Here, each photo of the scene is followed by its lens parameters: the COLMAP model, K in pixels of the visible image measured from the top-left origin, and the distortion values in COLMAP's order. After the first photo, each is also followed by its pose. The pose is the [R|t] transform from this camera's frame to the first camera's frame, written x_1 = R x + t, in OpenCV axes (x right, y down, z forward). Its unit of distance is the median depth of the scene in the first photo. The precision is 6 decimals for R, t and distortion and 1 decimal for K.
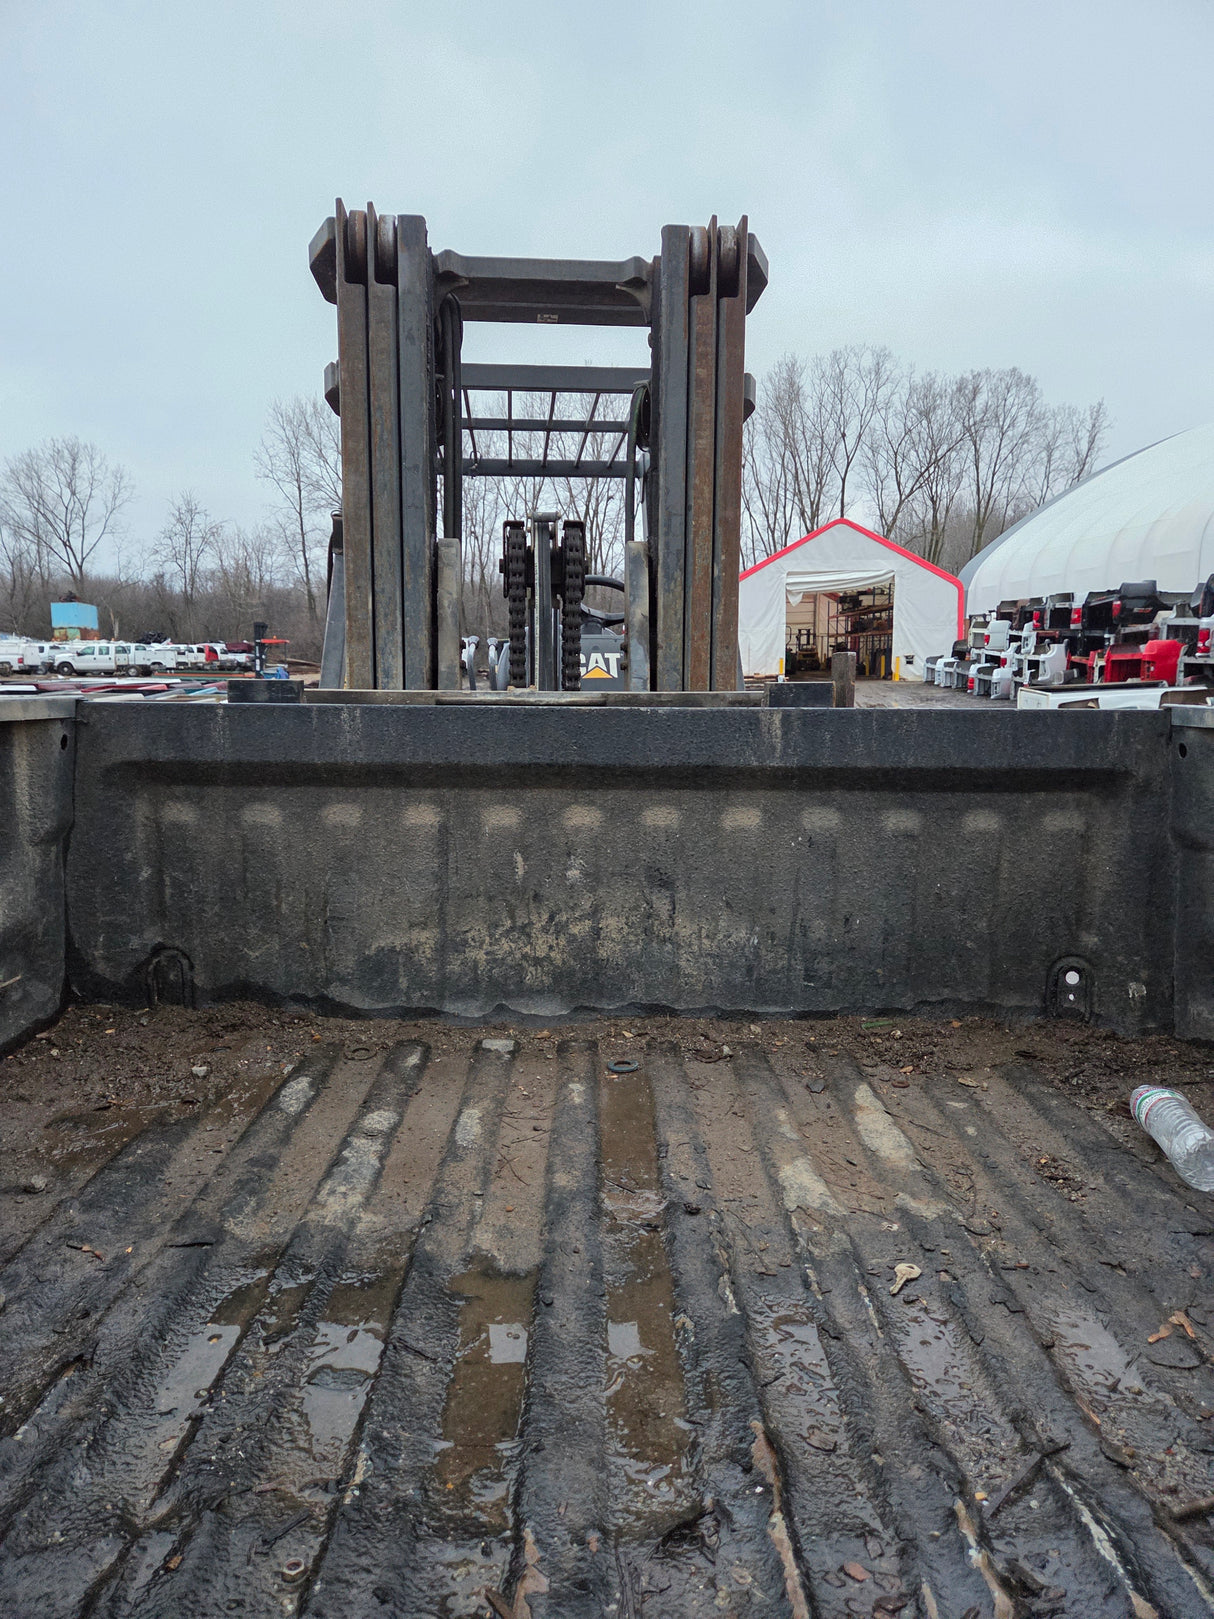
lens RADIAL K [[1124.9, 0, 604.3], [0, 1124.9, 816.4], [0, 0, 1]] dist [0.077661, -0.061699]
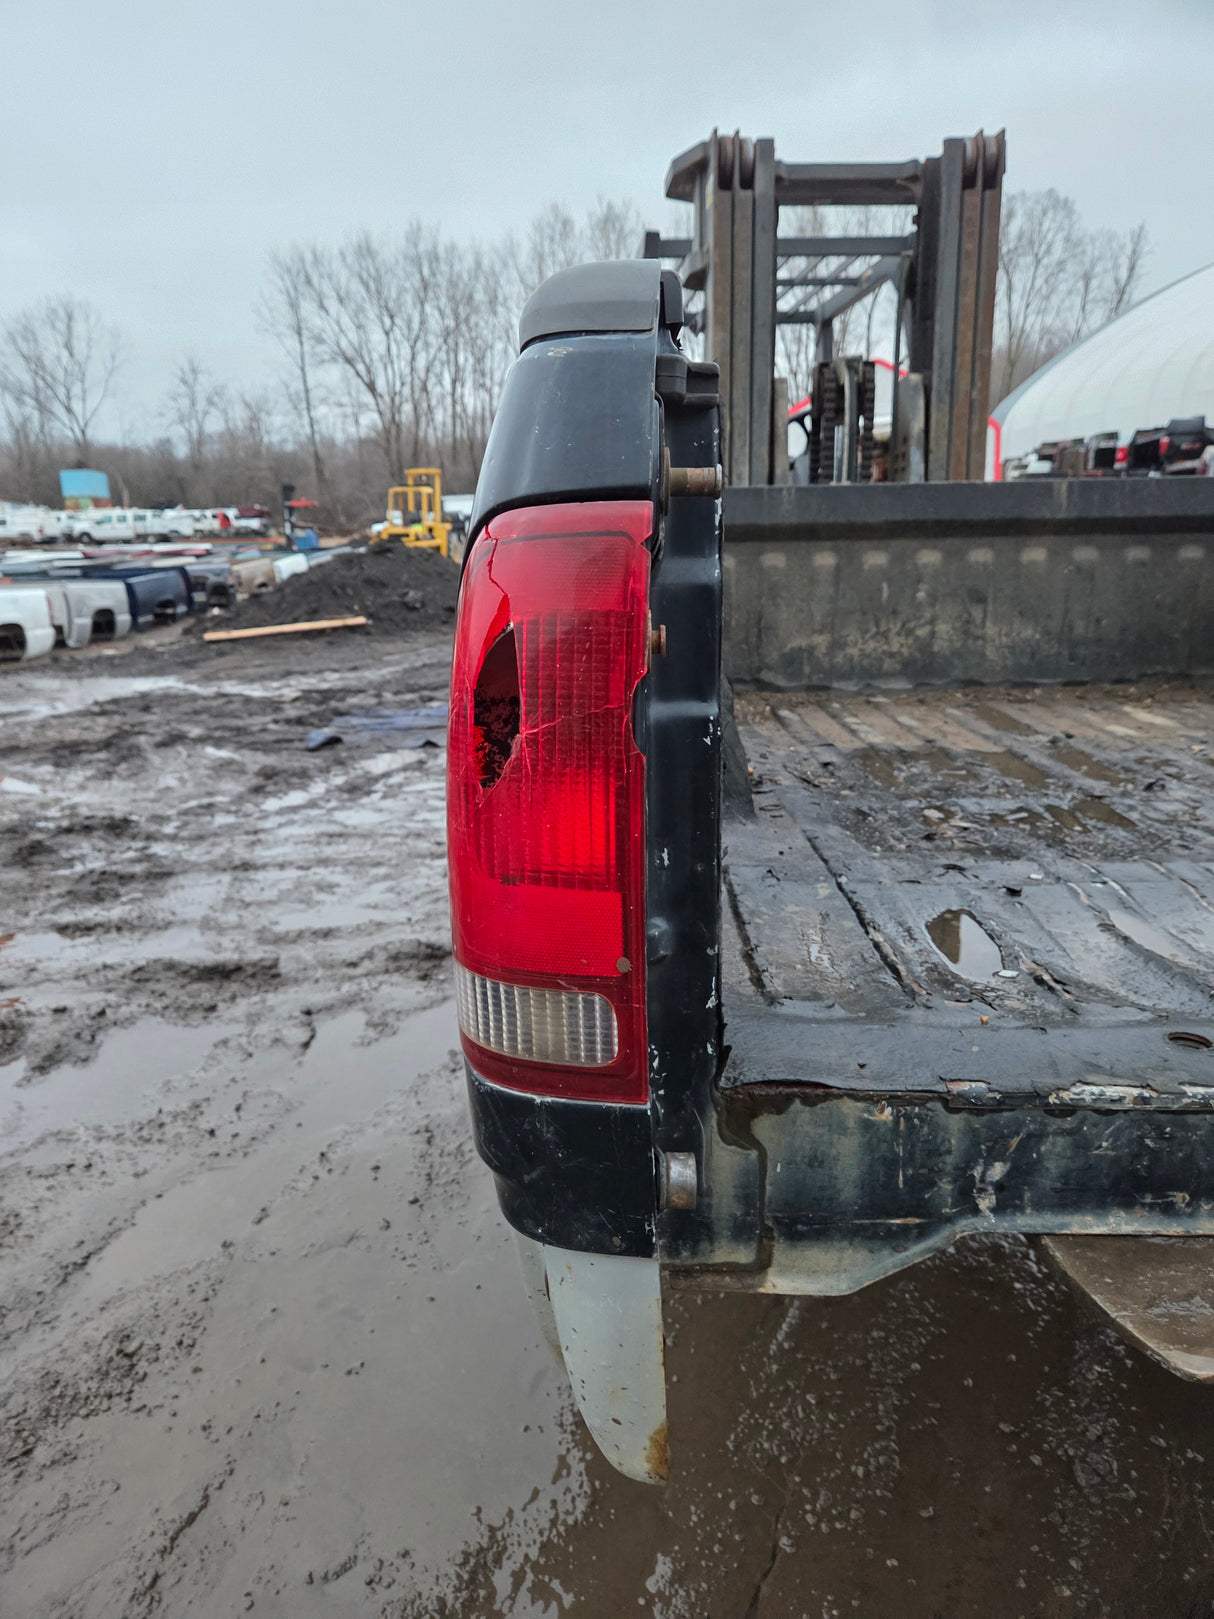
lens RADIAL K [[1141.9, 0, 596.1], [0, 1141.9, 810.2], [0, 0, 1]] dist [0.064136, -0.065171]
pose [[0.999631, -0.018803, -0.019614, -0.341750], [0.020848, 0.993721, 0.109930, 0.123269], [0.017424, -0.110298, 0.993746, -0.470139]]
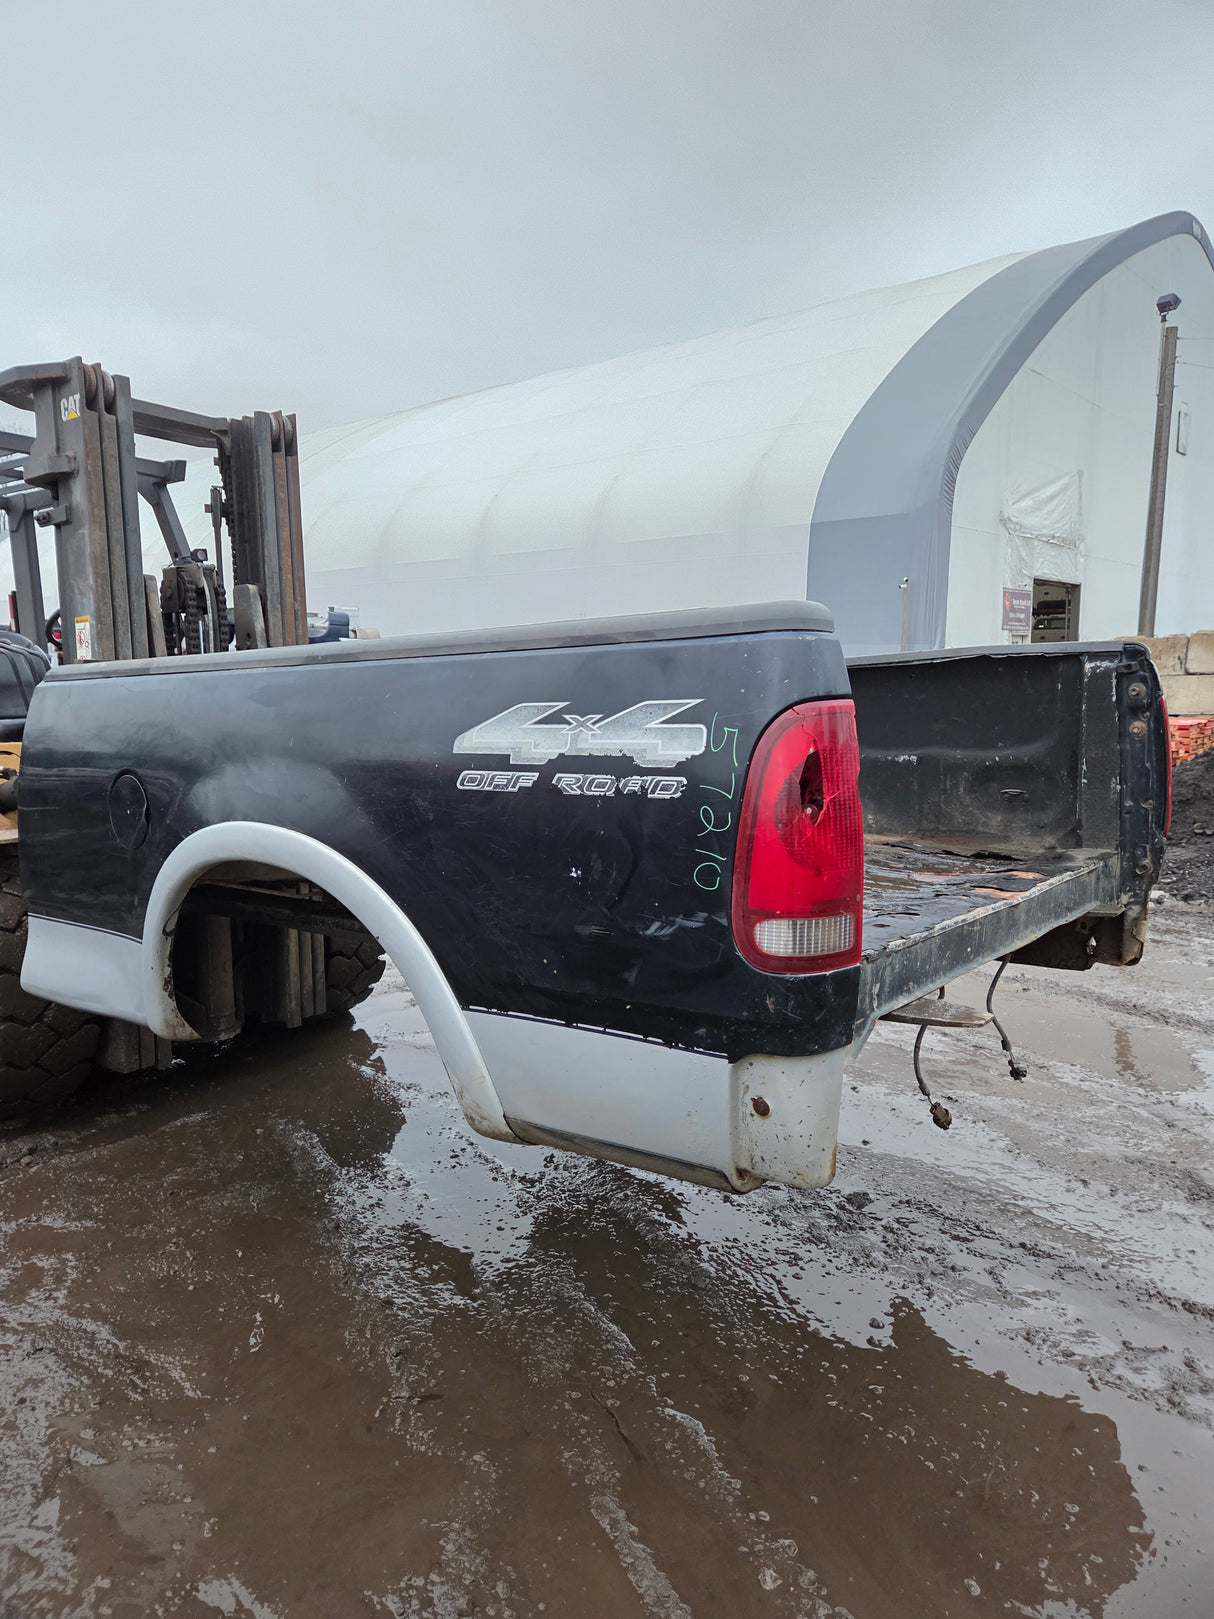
lens RADIAL K [[1124.9, 0, 604.3], [0, 1124.9, 816.4], [0, 0, 1]] dist [0.077661, -0.061699]
pose [[0.635049, -0.086026, 0.767667, -0.969308], [0.111147, 0.993615, 0.019400, 0.127806], [-0.764434, 0.073004, 0.640555, -0.475475]]
